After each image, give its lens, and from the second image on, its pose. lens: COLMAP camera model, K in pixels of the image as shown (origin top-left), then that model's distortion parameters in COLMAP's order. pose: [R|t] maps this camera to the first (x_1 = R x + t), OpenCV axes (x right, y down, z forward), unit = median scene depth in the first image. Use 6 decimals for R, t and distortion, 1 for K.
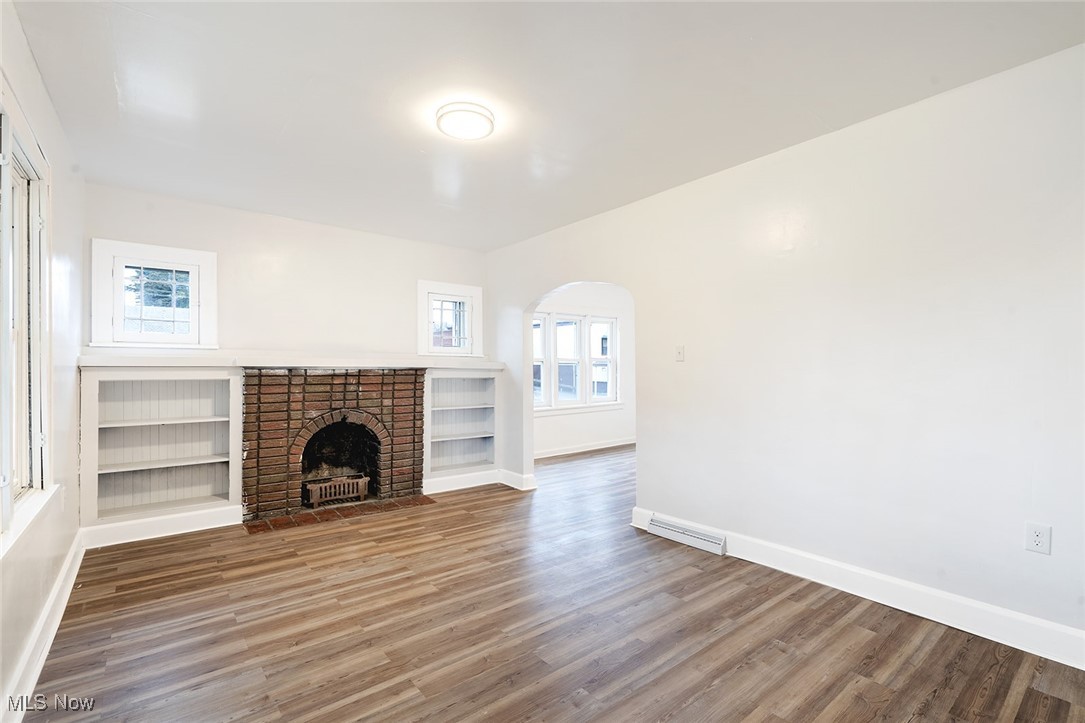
lens RADIAL K [[498.6, 0, 535.6], [0, 498.6, 367.2], [0, 0, 1]] dist [-0.005250, 0.001902]
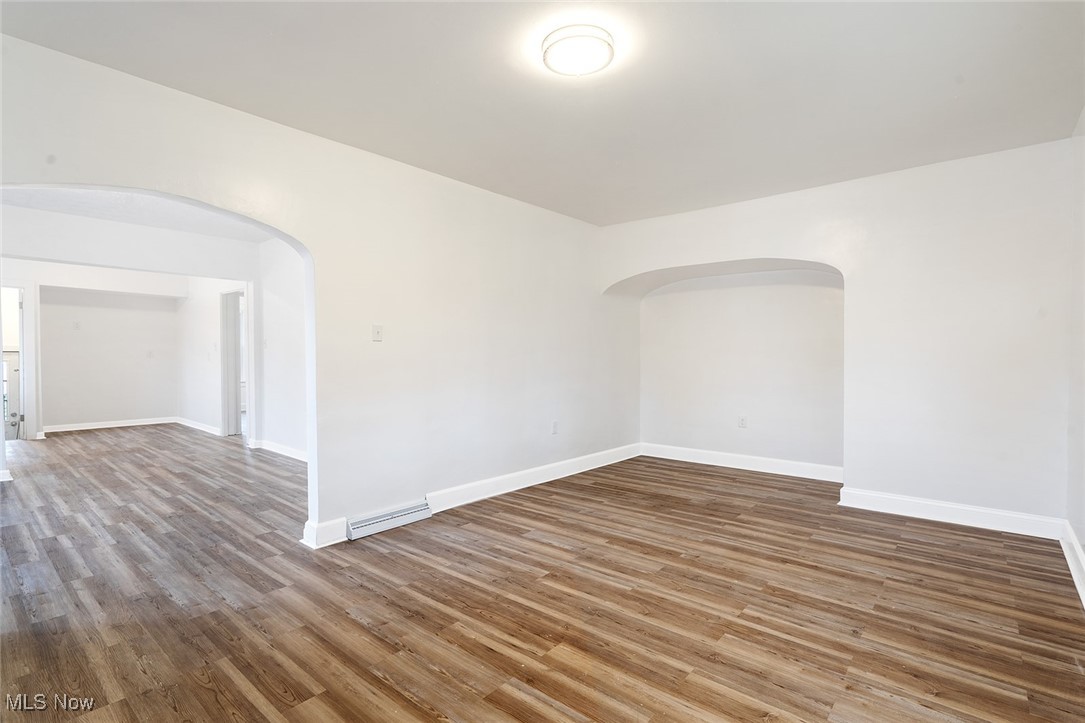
lens RADIAL K [[498.6, 0, 541.1], [0, 498.6, 362.0], [0, 0, 1]] dist [-0.005250, 0.001902]
pose [[-0.183166, -0.012638, 0.983001, -0.992136], [-0.006844, 0.999910, 0.011580, 0.030532], [-0.983058, -0.004607, -0.183236, 1.282596]]
